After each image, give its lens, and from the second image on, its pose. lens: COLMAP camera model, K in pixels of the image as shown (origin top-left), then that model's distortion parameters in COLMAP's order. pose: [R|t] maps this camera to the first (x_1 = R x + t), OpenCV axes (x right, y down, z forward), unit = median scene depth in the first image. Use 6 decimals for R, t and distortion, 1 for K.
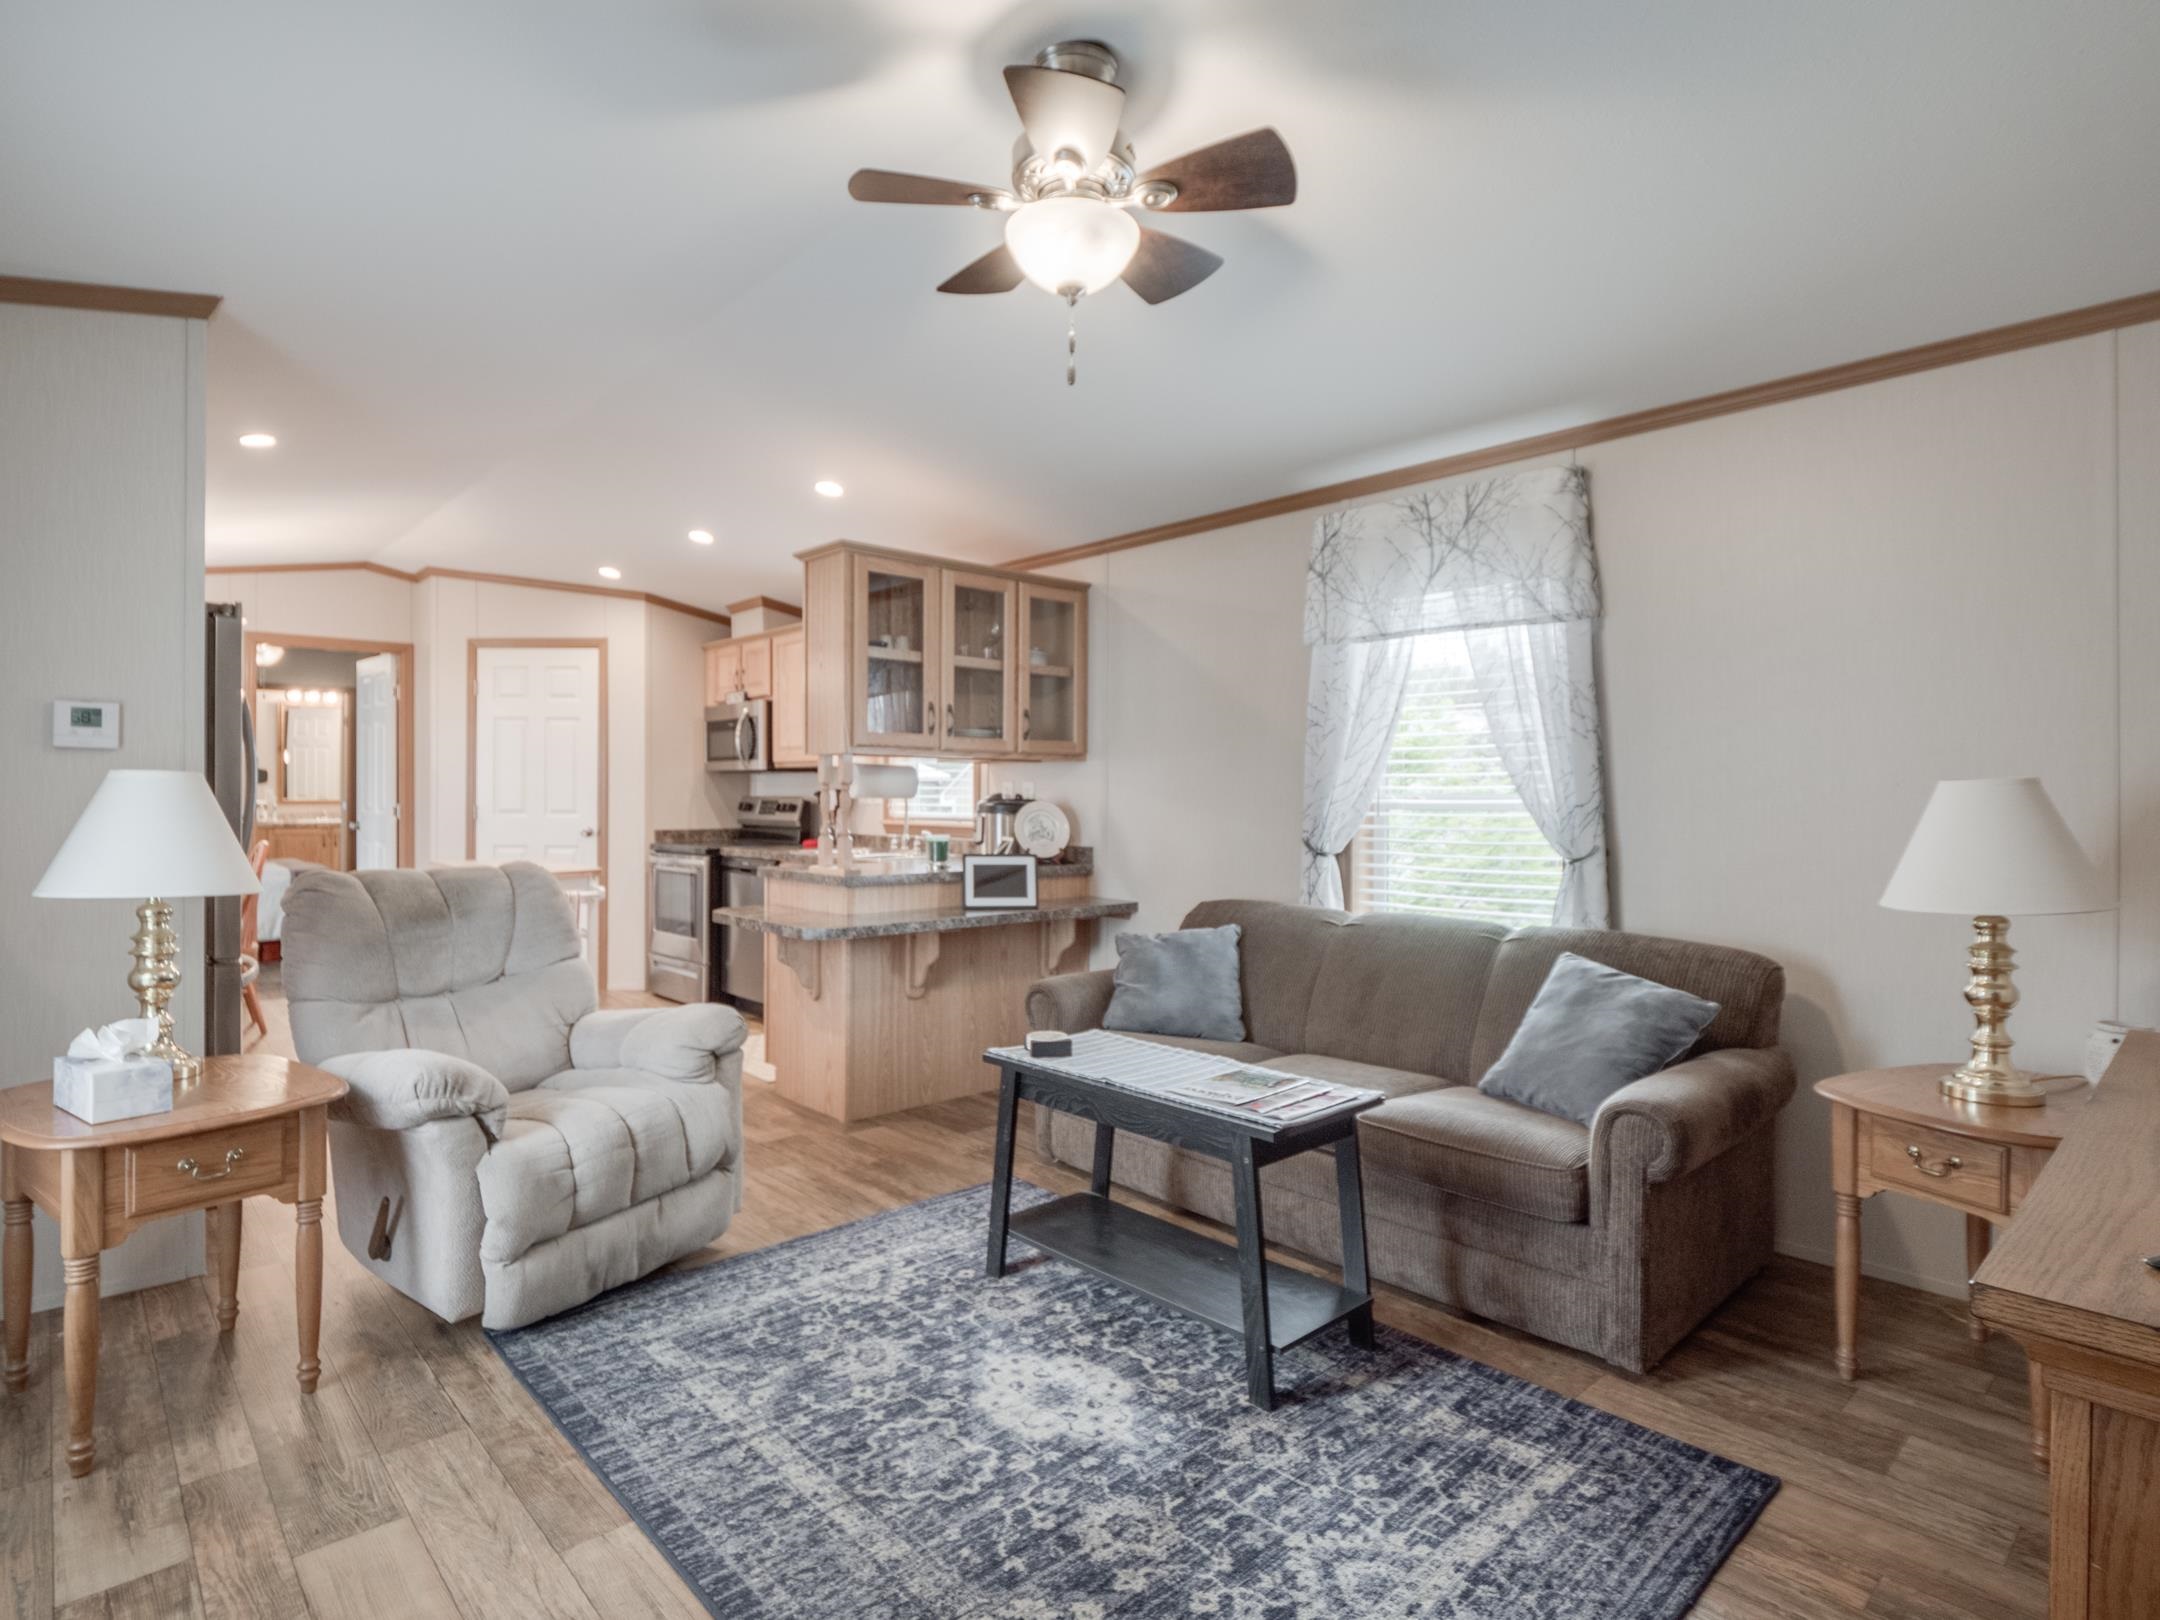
lens RADIAL K [[1157.1, 0, 1069.9], [0, 1157.1, 806.2], [0, 0, 1]] dist [-0.001617, -0.002017]
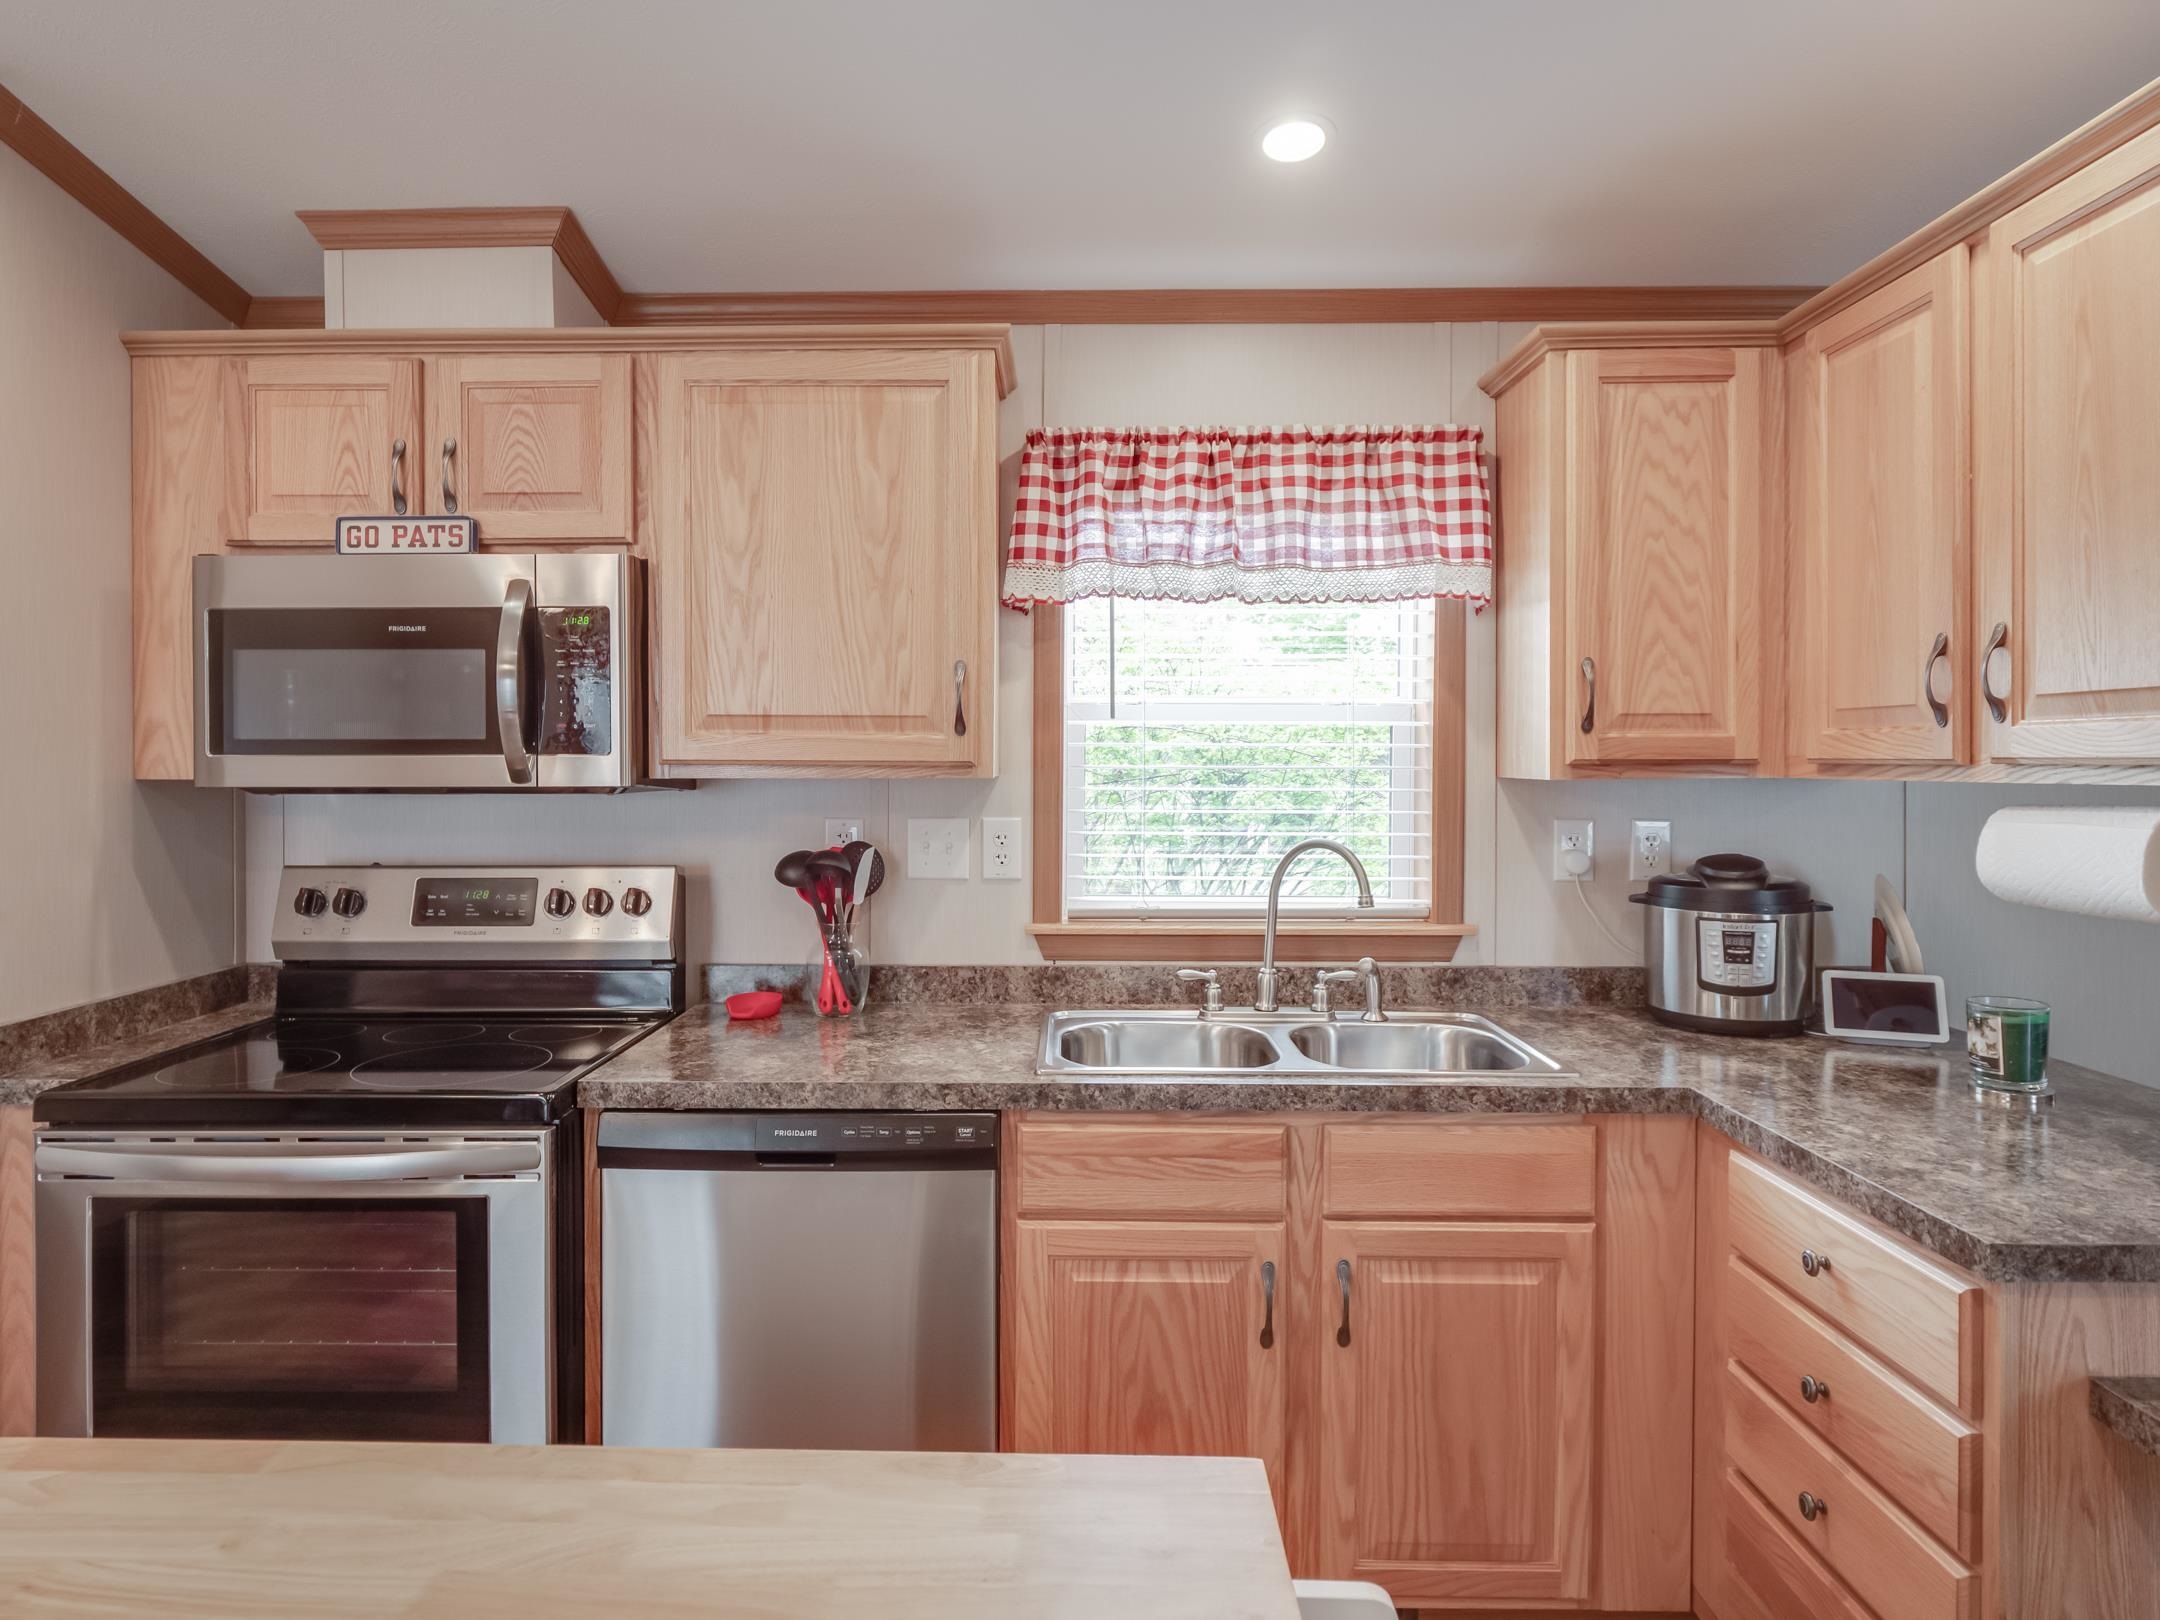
lens RADIAL K [[1272.2, 0, 1053.1], [0, 1272.2, 769.9], [0, 0, 1]] dist [0.001151, -0.003142]
pose [[0.679775, -0.011264, 0.733334, -1.086683], [0.011084, 0.999926, 0.005083, -0.092063], [-0.733337, 0.004673, 0.679849, 1.746296]]
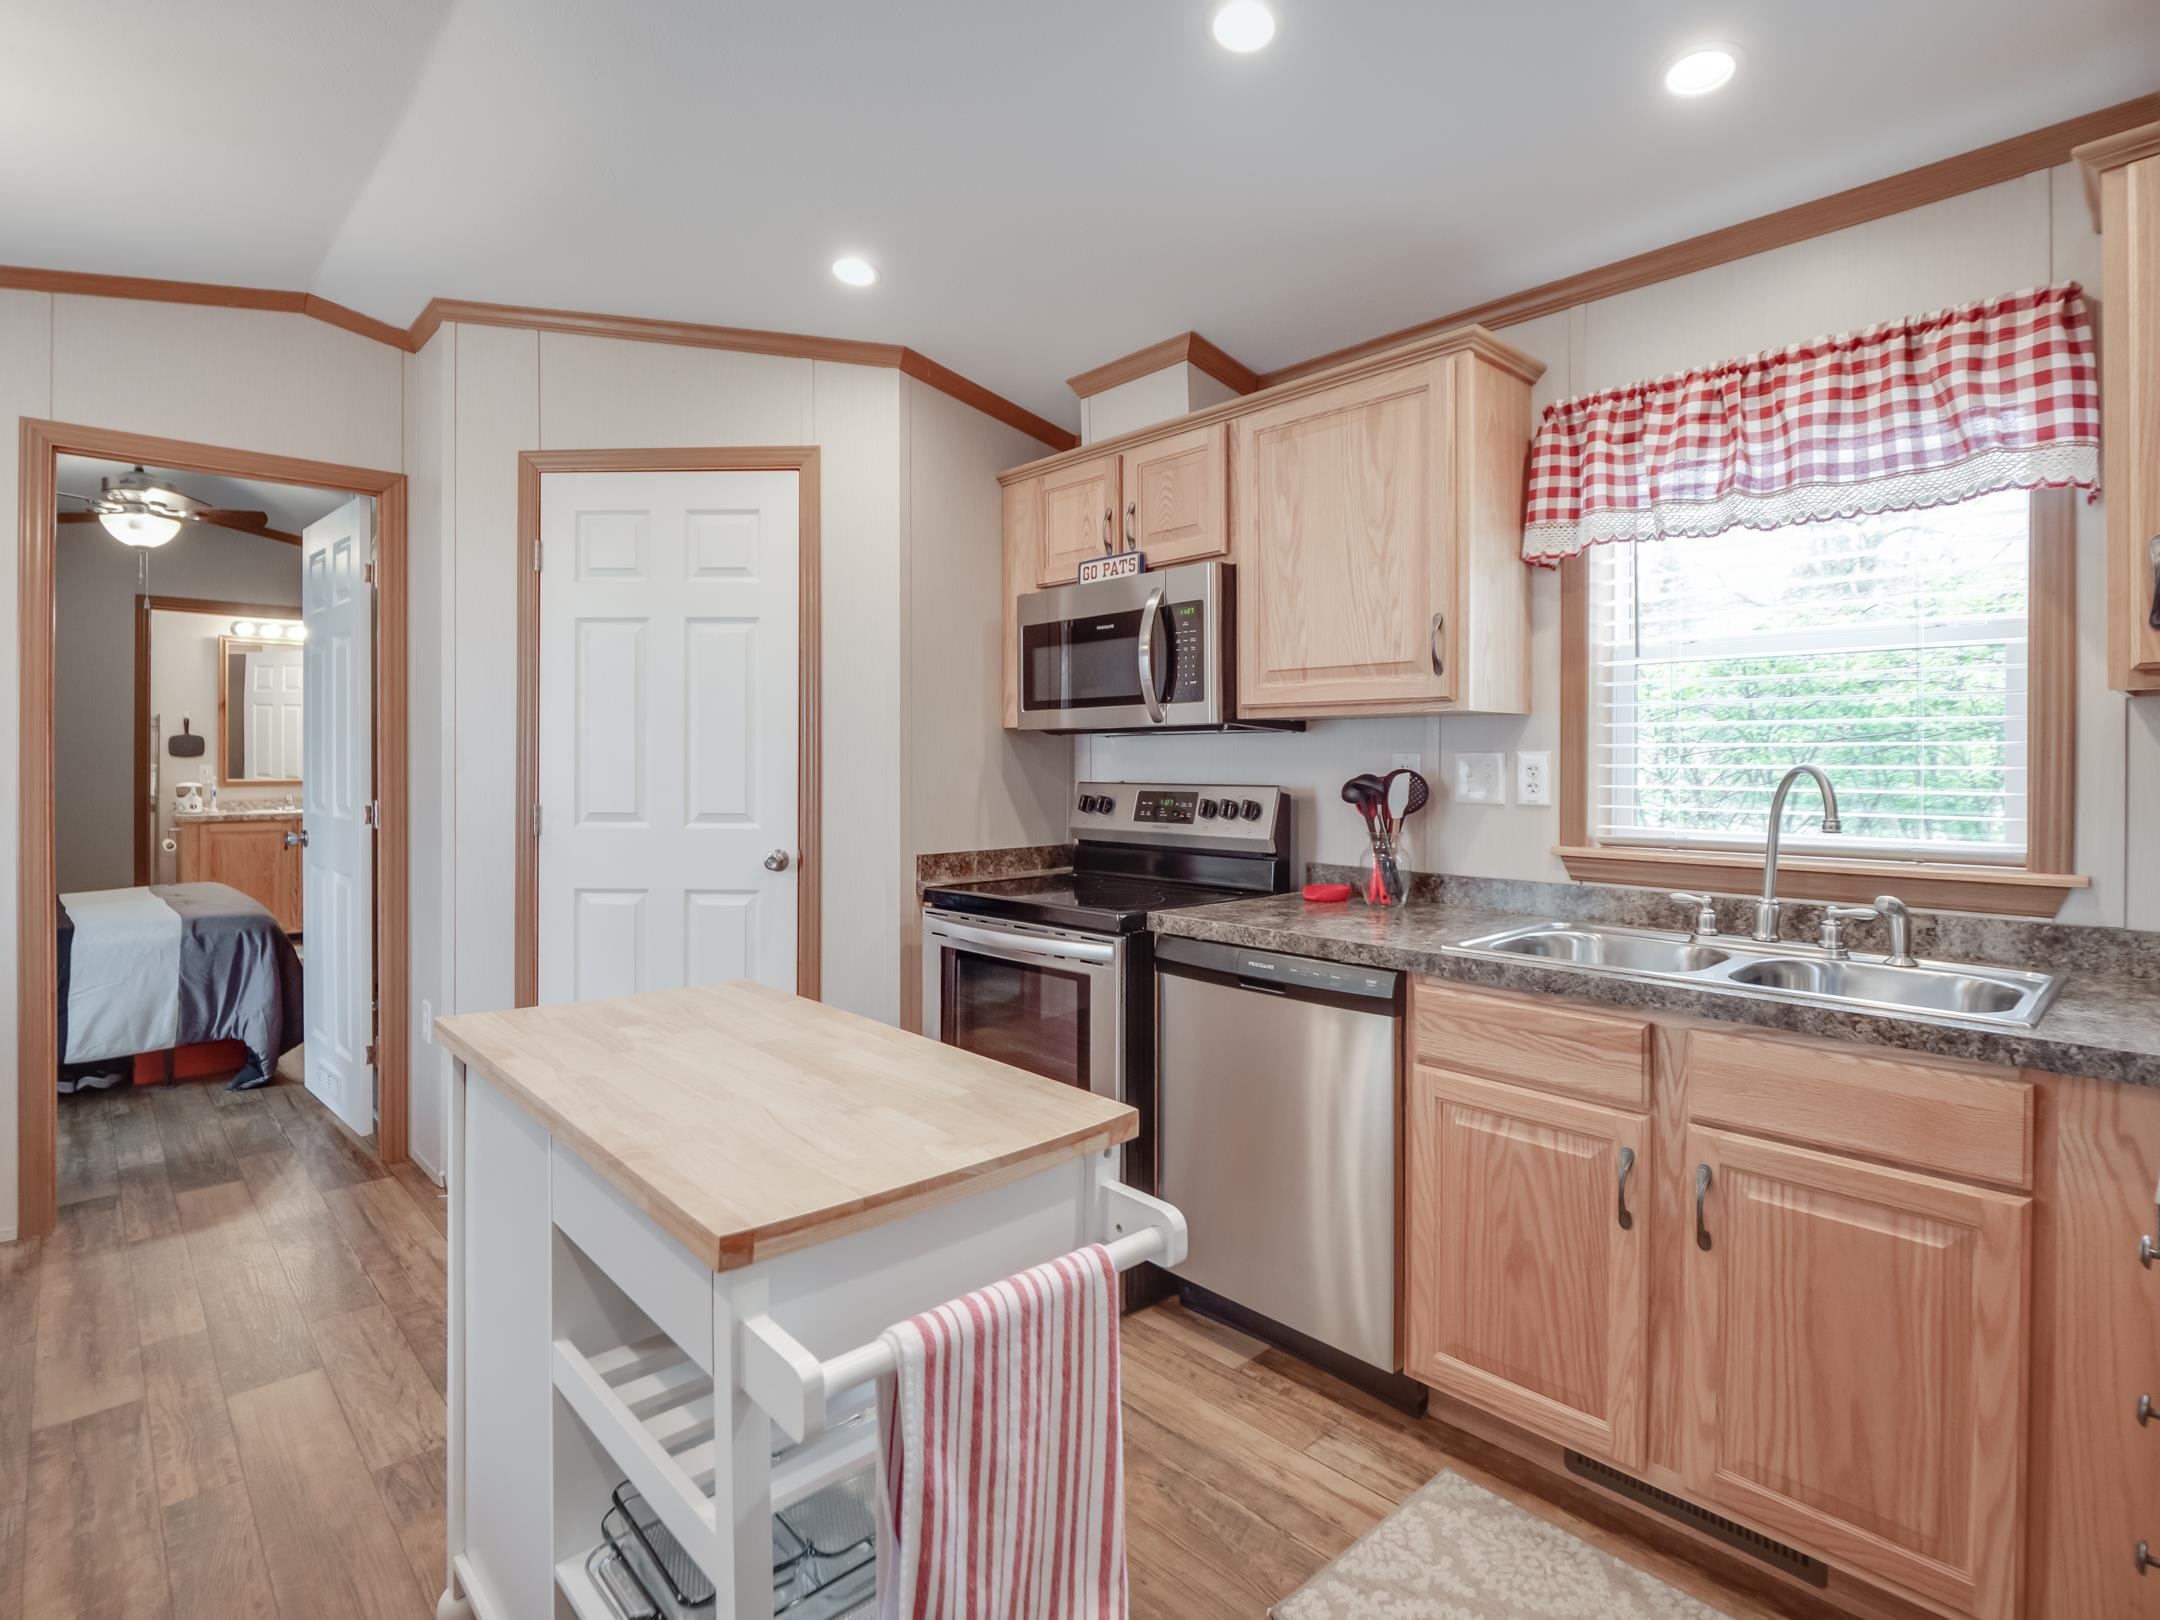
lens RADIAL K [[1105.6, 0, 1069.1], [0, 1105.6, 762.6], [0, 0, 1]] dist [0.001040, -0.009961]
pose [[0.999947, -0.004176, 0.009452, -0.813874], [0.004266, 0.999946, -0.009520, -0.033978], [-0.009412, 0.009559, 0.999910, 1.480506]]
